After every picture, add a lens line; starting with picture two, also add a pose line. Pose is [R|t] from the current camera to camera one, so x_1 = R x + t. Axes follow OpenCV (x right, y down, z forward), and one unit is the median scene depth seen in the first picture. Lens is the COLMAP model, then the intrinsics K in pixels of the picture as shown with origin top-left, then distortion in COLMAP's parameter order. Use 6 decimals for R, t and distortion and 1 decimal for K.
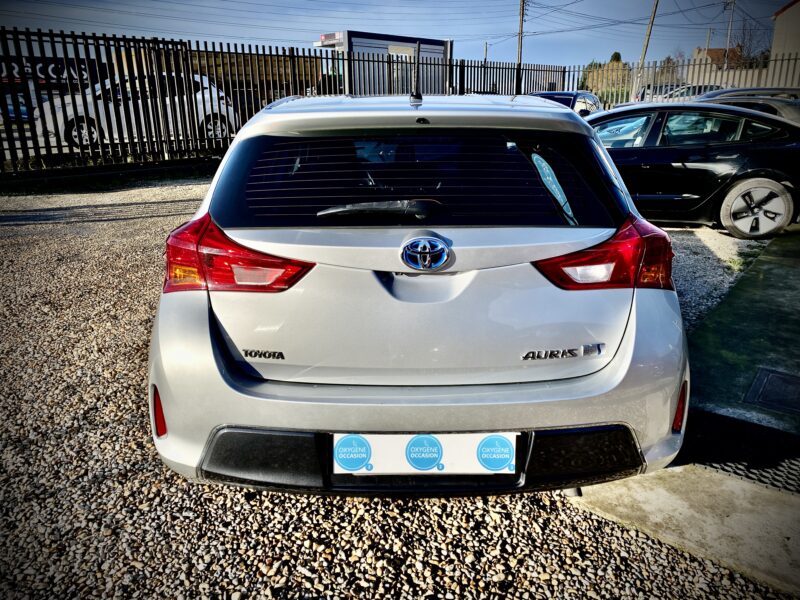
lens RADIAL K [[615.9, 0, 400.0], [0, 615.9, 300.0], [0, 0, 1]] dist [0.066879, -0.091877]
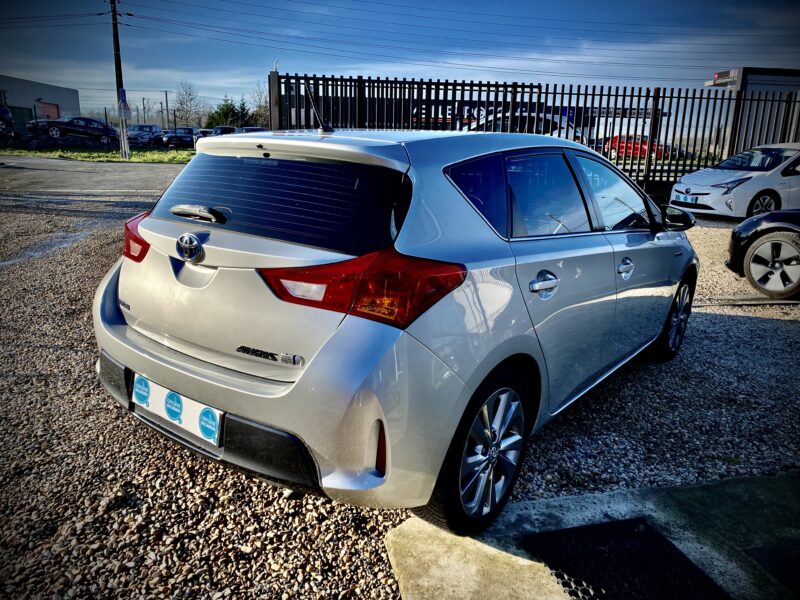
lens RADIAL K [[615.9, 0, 400.0], [0, 615.9, 300.0], [0, 0, 1]] dist [0.066879, -0.091877]
pose [[0.776347, 0.185331, -0.602443, 1.074507], [-0.221361, 0.975081, 0.014707, -0.077629], [0.590157, 0.121940, 0.798026, 0.238252]]
